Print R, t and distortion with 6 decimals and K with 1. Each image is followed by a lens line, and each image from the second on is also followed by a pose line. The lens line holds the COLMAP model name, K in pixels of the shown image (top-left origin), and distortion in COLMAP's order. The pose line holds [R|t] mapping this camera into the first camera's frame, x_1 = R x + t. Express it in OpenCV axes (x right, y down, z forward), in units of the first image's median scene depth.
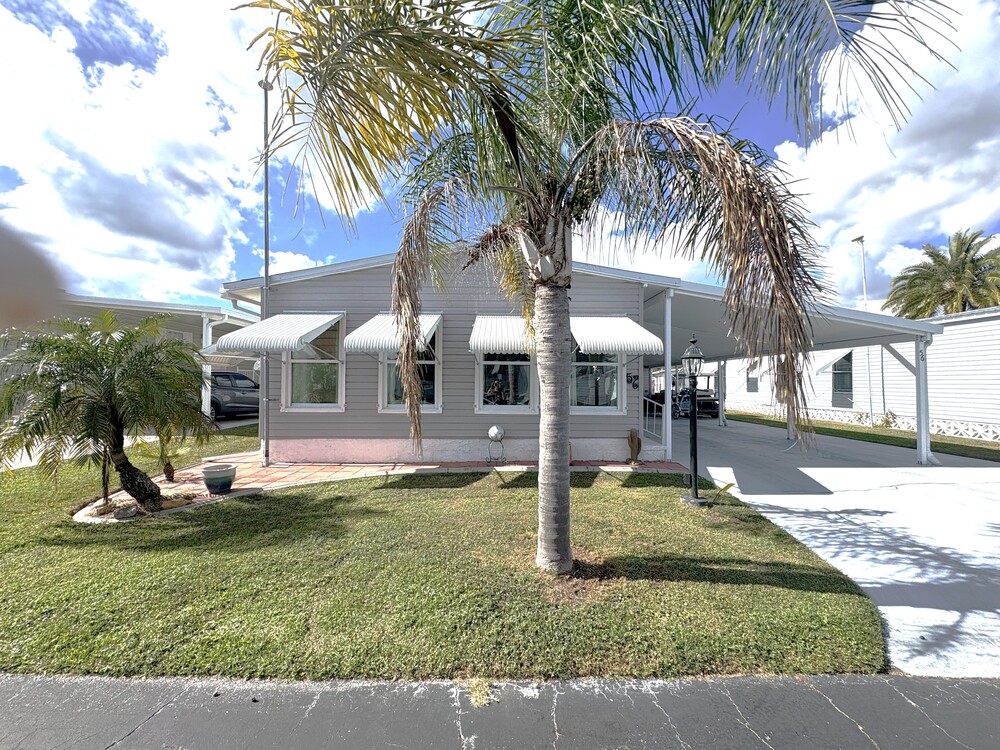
lens RADIAL K [[398.4, 0, 478.9], [0, 398.4, 376.0], [0, 0, 1]] dist [0.002095, 0.000461]
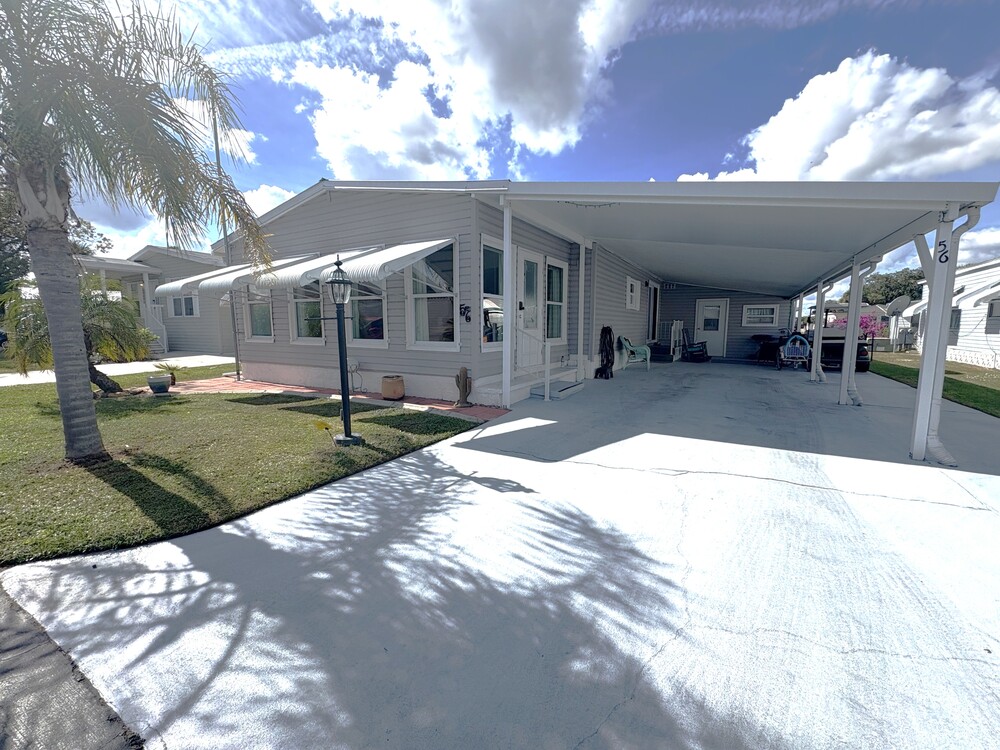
lens RADIAL K [[398.4, 0, 496.9], [0, 398.4, 371.1], [0, 0, 1]] dist [0.002095, 0.000461]
pose [[0.866658, 0.053768, -0.495997, 1.167582], [0.008477, 0.992445, 0.122397, 0.041507], [0.498831, -0.110281, 0.859655, 0.345415]]
